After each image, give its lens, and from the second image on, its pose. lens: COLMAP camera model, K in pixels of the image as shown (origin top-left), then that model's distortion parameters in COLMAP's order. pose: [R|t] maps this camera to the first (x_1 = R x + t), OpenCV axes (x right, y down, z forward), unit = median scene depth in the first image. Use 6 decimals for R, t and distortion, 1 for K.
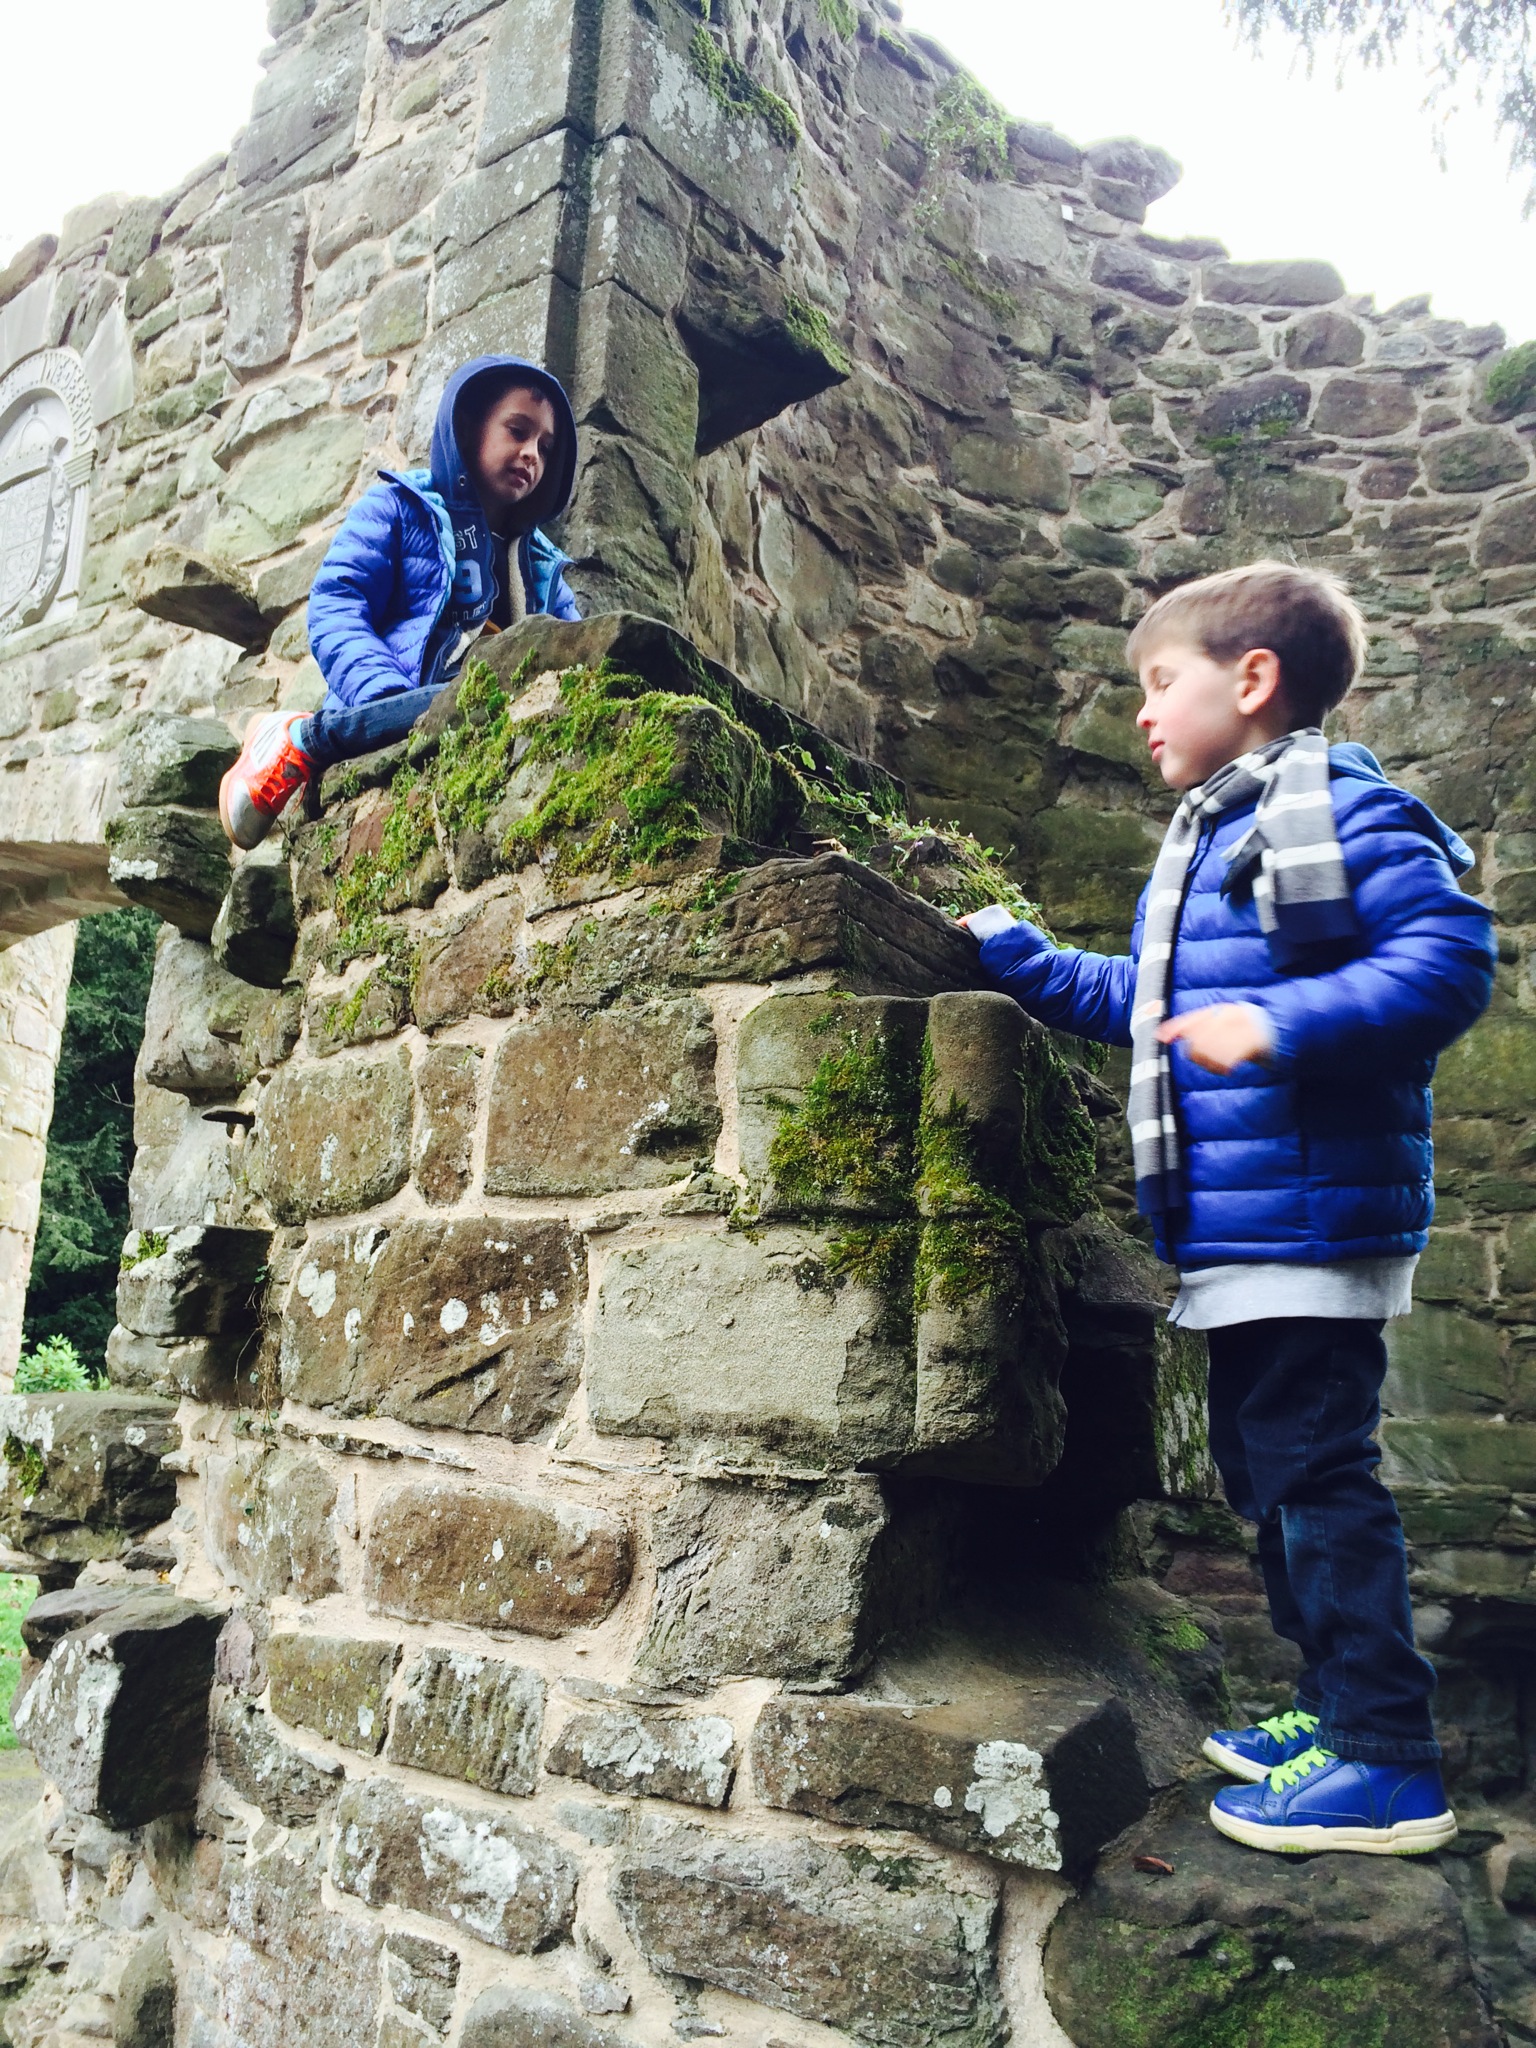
lens RADIAL K [[1770.2, 0, 771.3], [0, 1770.2, 1004.4], [0, 0, 1]] dist [0.042668, -0.013670]
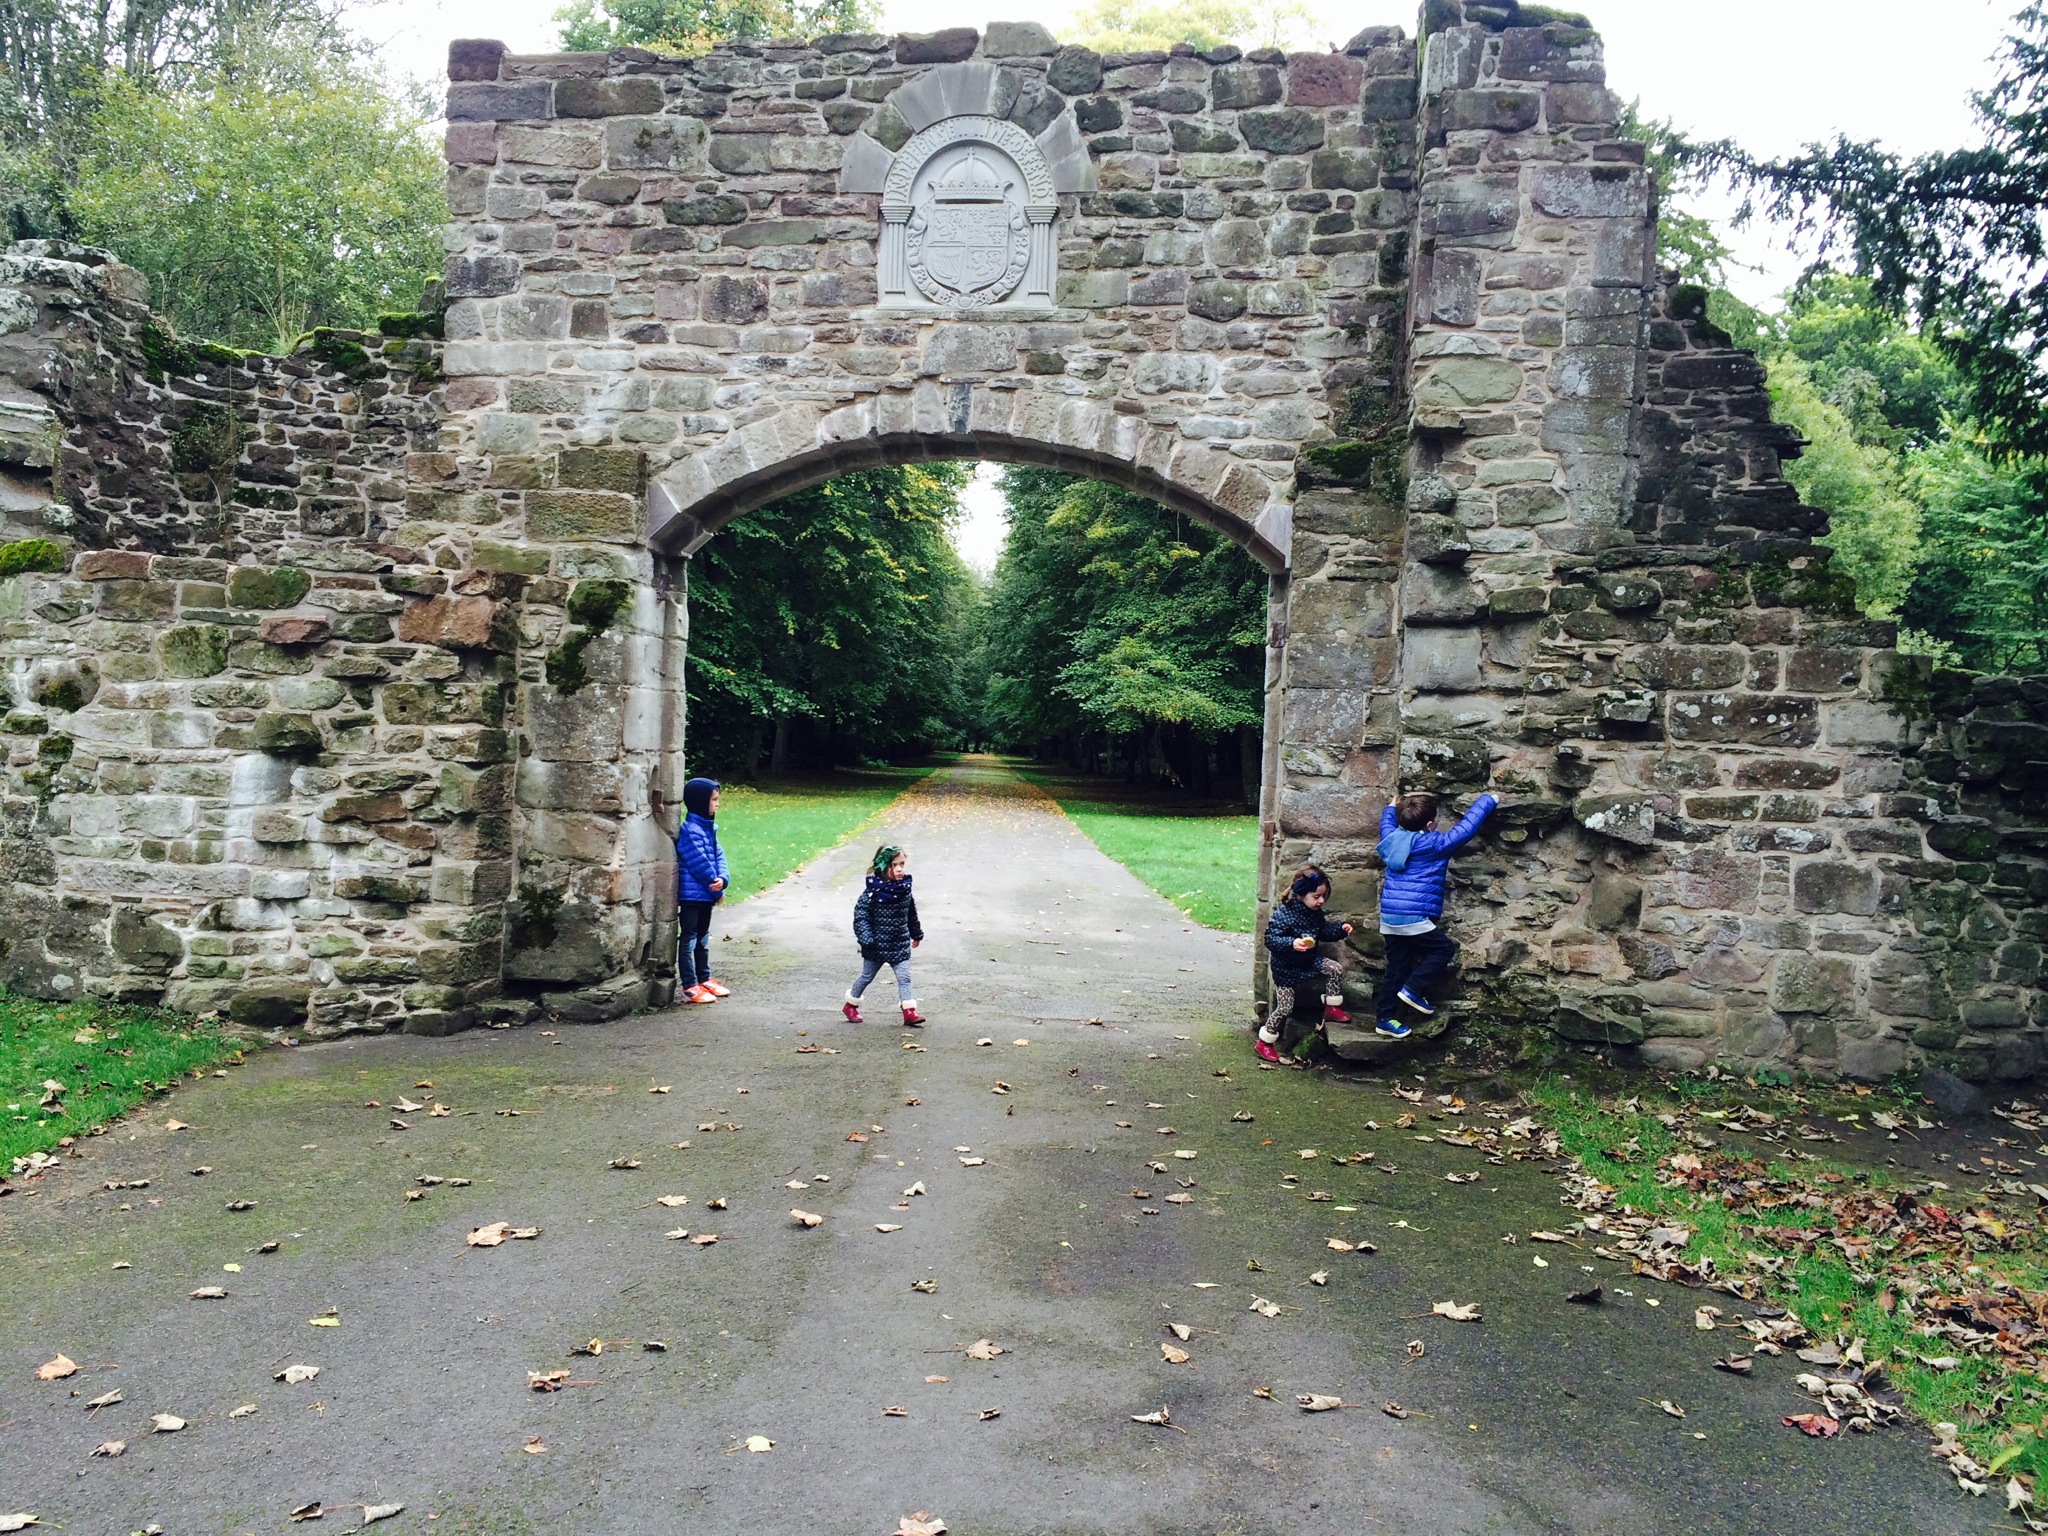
lens RADIAL K [[1770.2, 0, 1017.4], [0, 1770.2, 772.8], [0, 0, 1]] dist [0.042668, -0.013670]
pose [[0.862269, -0.020601, 0.506031, -3.920217], [-0.101102, 0.972059, 0.211849, -0.415119], [-0.496256, -0.233831, 0.836094, -1.670107]]
